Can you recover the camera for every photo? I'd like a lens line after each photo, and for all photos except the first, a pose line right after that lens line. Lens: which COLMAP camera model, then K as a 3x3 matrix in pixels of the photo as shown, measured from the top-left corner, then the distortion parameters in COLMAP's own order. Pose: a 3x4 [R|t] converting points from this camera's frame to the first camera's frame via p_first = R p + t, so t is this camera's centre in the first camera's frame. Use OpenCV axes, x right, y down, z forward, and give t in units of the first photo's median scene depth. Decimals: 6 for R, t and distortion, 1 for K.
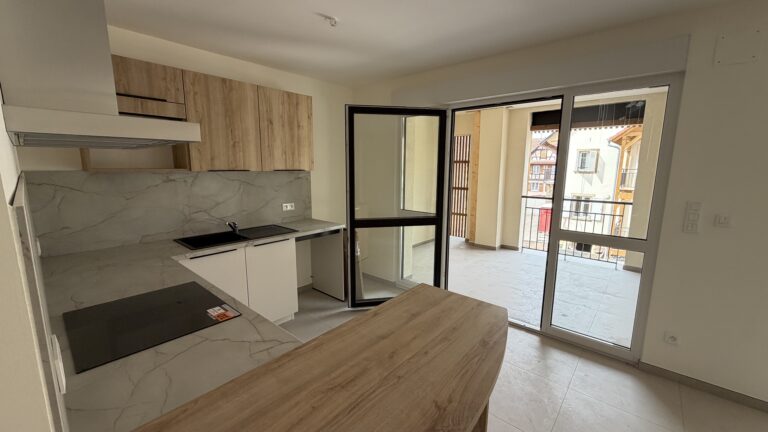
lens RADIAL K [[306.8, 0, 382.0], [0, 306.8, 216.0], [0, 0, 1]] dist [-0.000171, 0.000044]
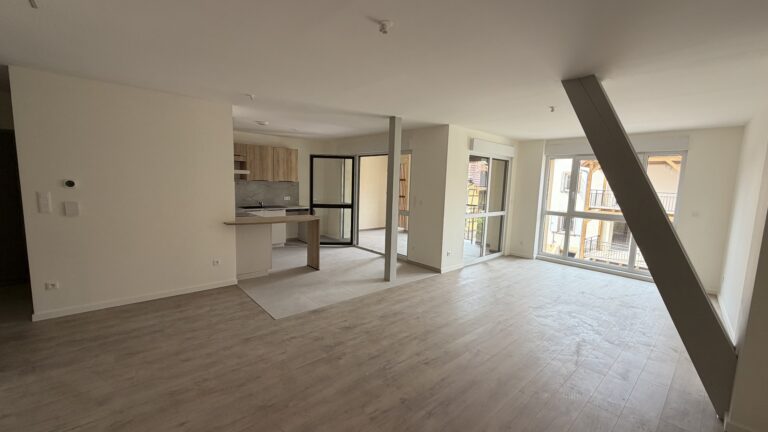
lens RADIAL K [[306.8, 0, 382.0], [0, 306.8, 216.0], [0, 0, 1]] dist [-0.000171, 0.000044]
pose [[0.991090, 0.039729, -0.127127, 0.737610], [-0.045982, 0.997853, -0.046637, 0.190696], [0.125001, 0.052067, 0.990789, -1.216799]]
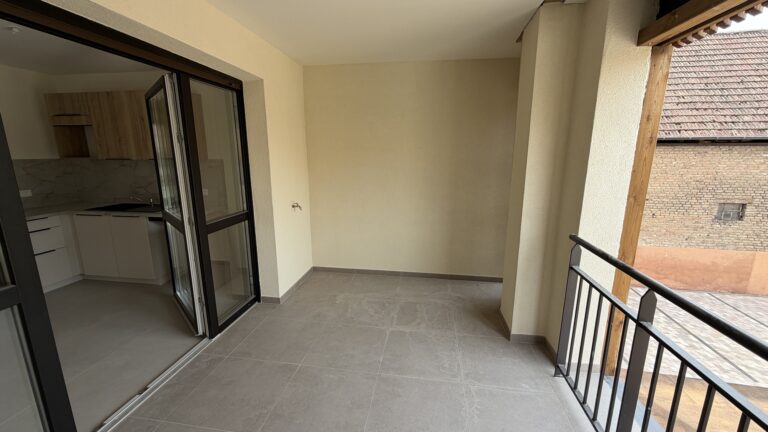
lens RADIAL K [[306.8, 0, 382.0], [0, 306.8, 216.0], [0, 0, 1]] dist [-0.000171, 0.000044]
pose [[0.527771, 0.177587, -0.830614, 1.148591], [-0.125684, 0.983462, 0.130407, -0.196401], [0.840036, 0.035570, 0.541363, 1.095352]]
